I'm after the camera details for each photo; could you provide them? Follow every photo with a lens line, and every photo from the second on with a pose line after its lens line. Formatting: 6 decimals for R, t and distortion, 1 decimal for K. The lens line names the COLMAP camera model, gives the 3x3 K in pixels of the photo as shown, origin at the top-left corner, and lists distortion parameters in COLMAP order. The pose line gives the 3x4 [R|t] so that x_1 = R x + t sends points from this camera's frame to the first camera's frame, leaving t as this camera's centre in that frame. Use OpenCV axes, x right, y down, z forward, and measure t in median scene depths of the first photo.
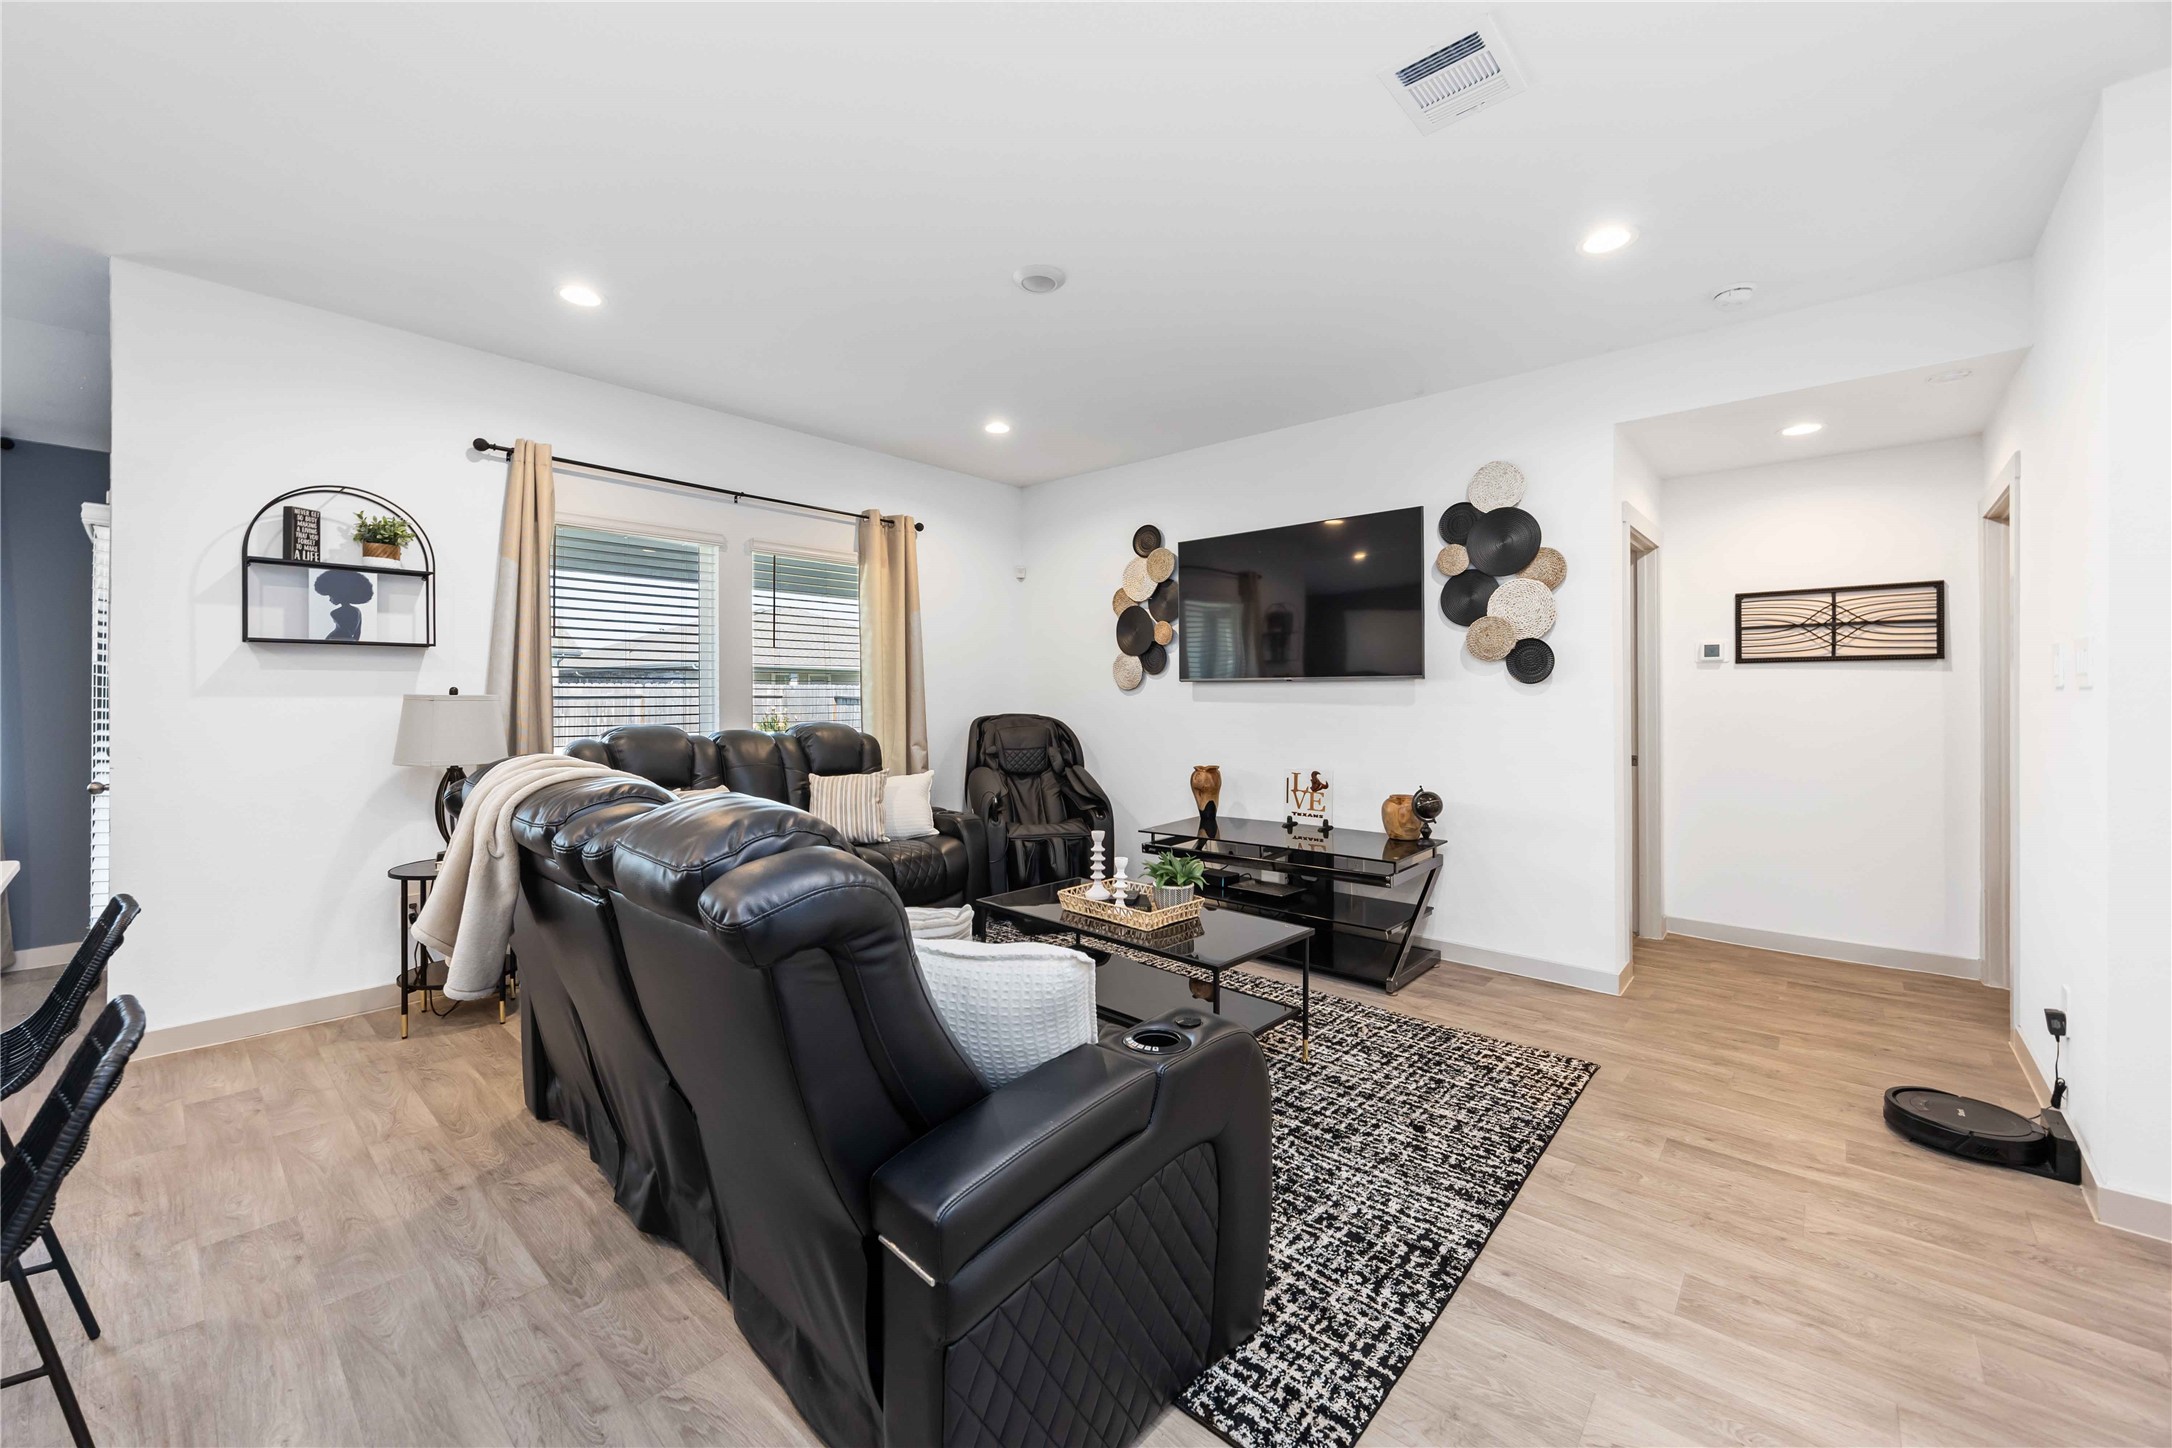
lens RADIAL K [[833.4, 0, 1076.6], [0, 833.4, 708.2], [0, 0, 1]] dist [-0.002271, 0.000069]
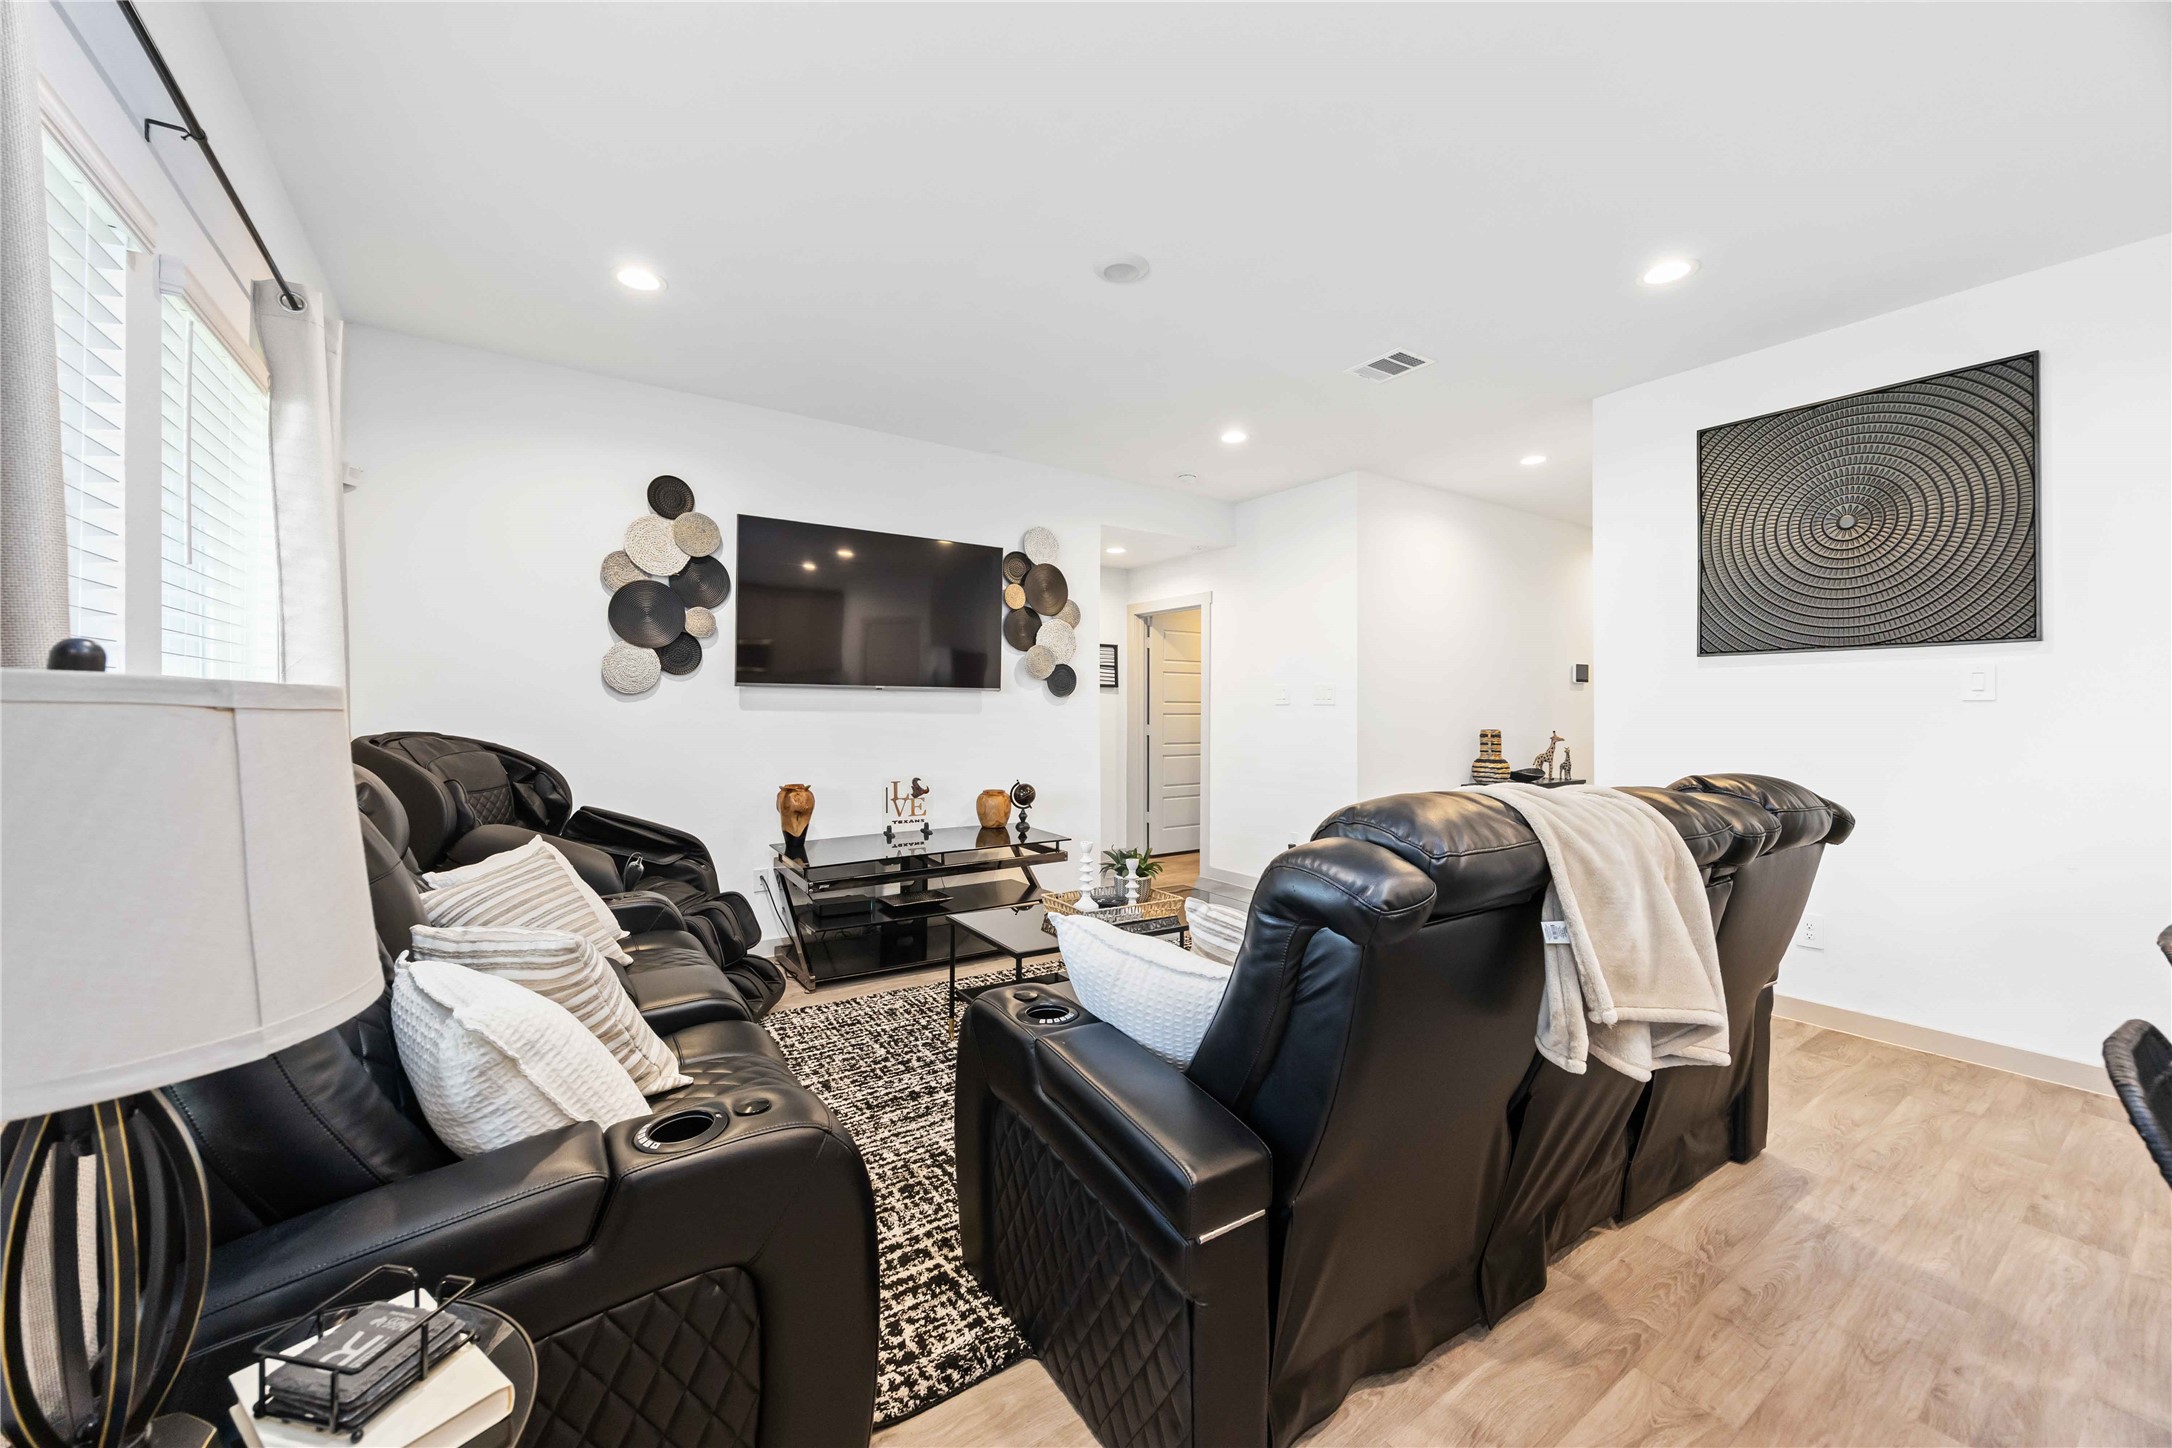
lens RADIAL K [[833.4, 0, 1076.6], [0, 833.4, 708.2], [0, 0, 1]] dist [-0.002271, 0.000069]
pose [[0.240945, 0.003043, 0.970534, -0.670894], [0.009297, 0.999942, -0.005444, -0.003153], [-0.970494, 0.010335, 0.240903, 0.556220]]
